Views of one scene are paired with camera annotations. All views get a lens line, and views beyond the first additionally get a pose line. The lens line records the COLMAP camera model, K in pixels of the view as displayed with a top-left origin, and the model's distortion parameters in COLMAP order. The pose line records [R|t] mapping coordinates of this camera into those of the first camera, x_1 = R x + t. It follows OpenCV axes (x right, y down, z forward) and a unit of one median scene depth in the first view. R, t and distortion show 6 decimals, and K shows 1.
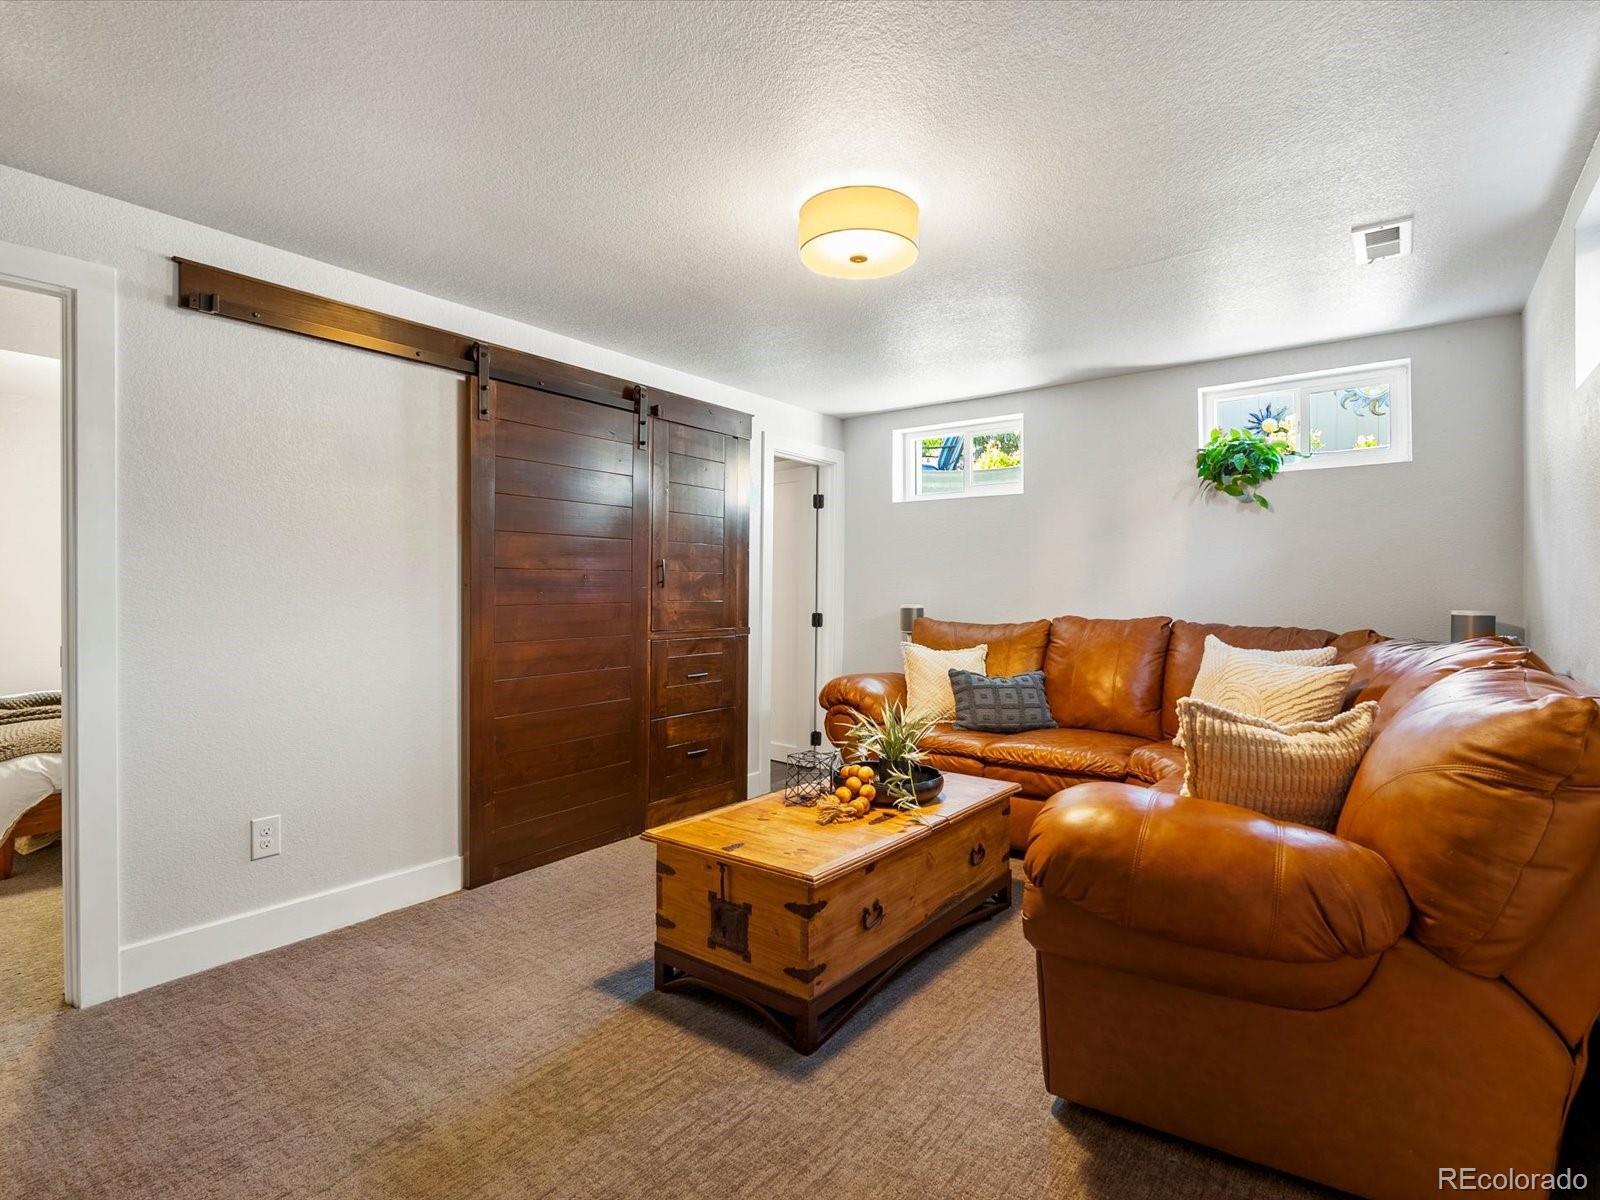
lens RADIAL K [[806.7, 0, 800.0], [0, 806.7, 600.0], [0, 0, 1]] dist [-0.003883, 0.000476]
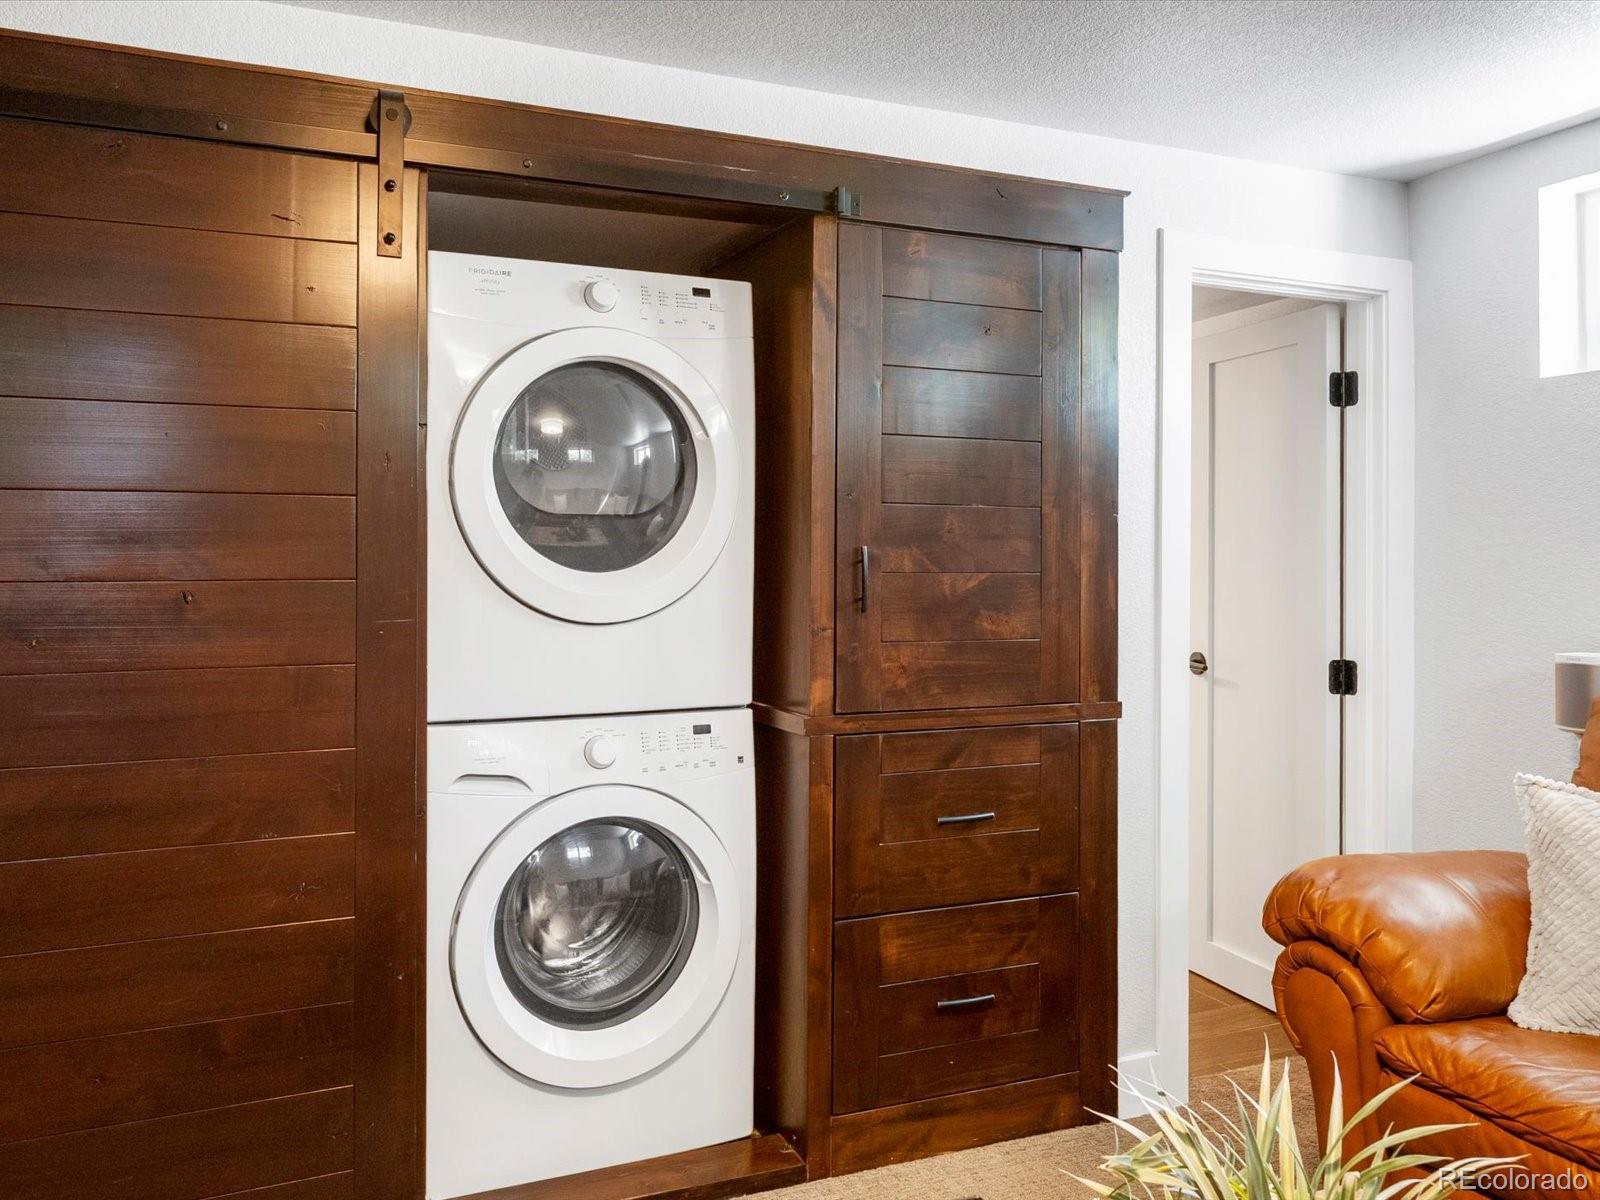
lens RADIAL K [[1313.8, 0, 800.6], [0, 1313.8, 540.3], [0, 0, 1]] dist [0.000480, -0.002959]
pose [[0.874340, -0.011011, -0.485189, 0.130876], [-0.002227, 0.999641, -0.026698, -0.032640], [0.485309, 0.024424, 0.874001, 0.349910]]
